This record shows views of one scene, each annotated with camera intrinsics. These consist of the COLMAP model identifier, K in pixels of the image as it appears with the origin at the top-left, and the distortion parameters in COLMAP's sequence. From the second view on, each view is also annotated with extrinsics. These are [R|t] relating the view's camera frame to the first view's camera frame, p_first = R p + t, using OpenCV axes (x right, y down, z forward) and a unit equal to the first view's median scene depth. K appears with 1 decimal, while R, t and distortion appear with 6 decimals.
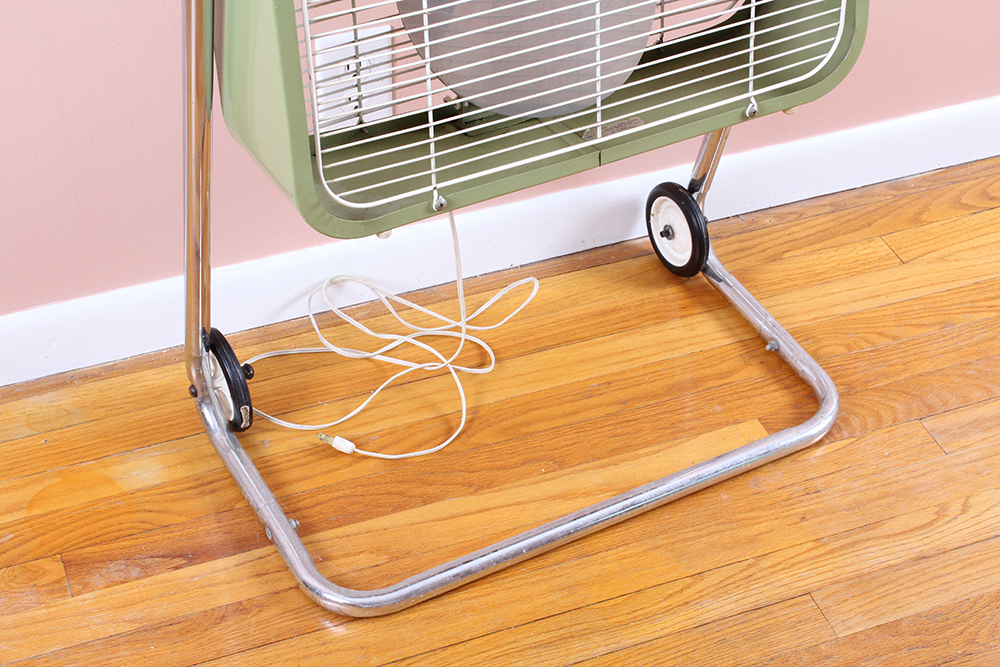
lens RADIAL K [[1745.8, 0, 499.2], [0, 1745.8, 333.8], [0, 0, 1]] dist [0.018254, 0.000000]
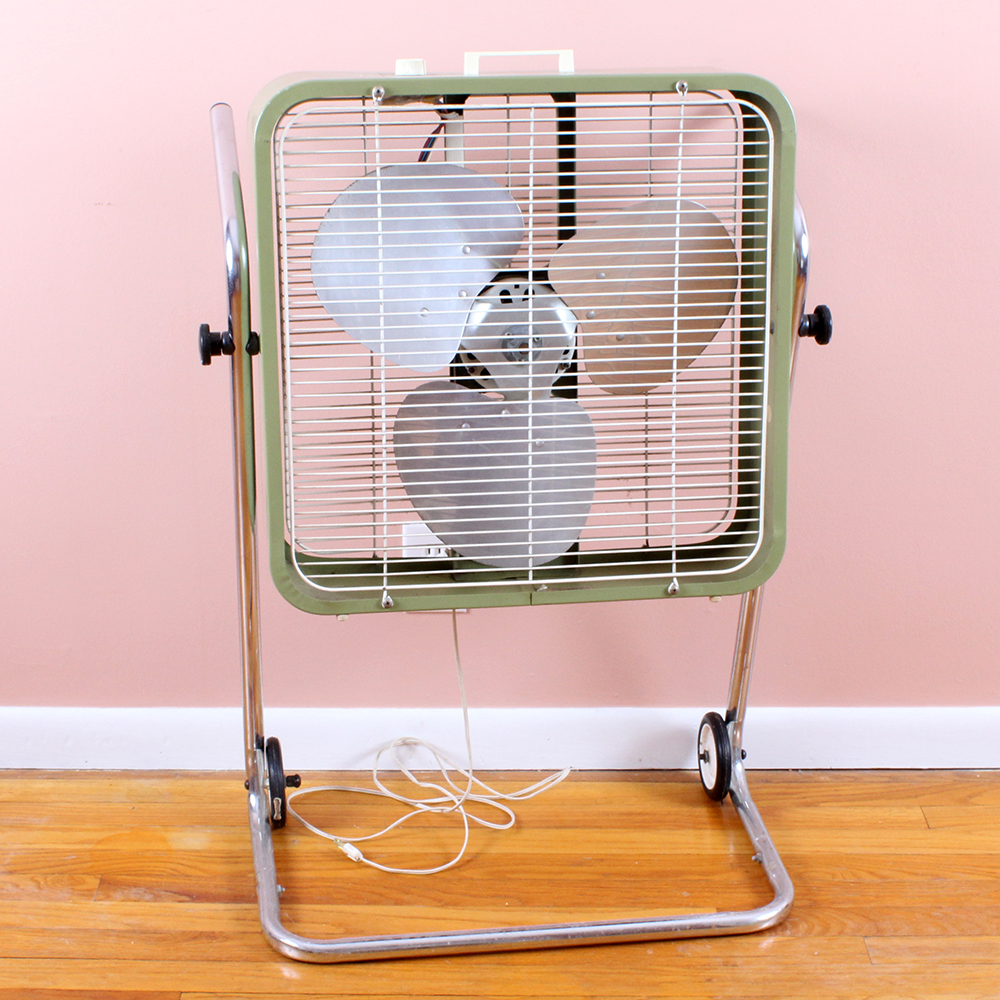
lens RADIAL K [[2211.7, 0, 497.9], [0, 2211.7, 499.3], [0, 0, 1]] dist [-0.053060, 0.000000]
pose [[0.928123, 0.107718, -0.356350, 0.499529], [-0.225683, 0.924076, -0.308465, 0.276938], [0.296067, 0.366716, 0.881966, -0.366235]]
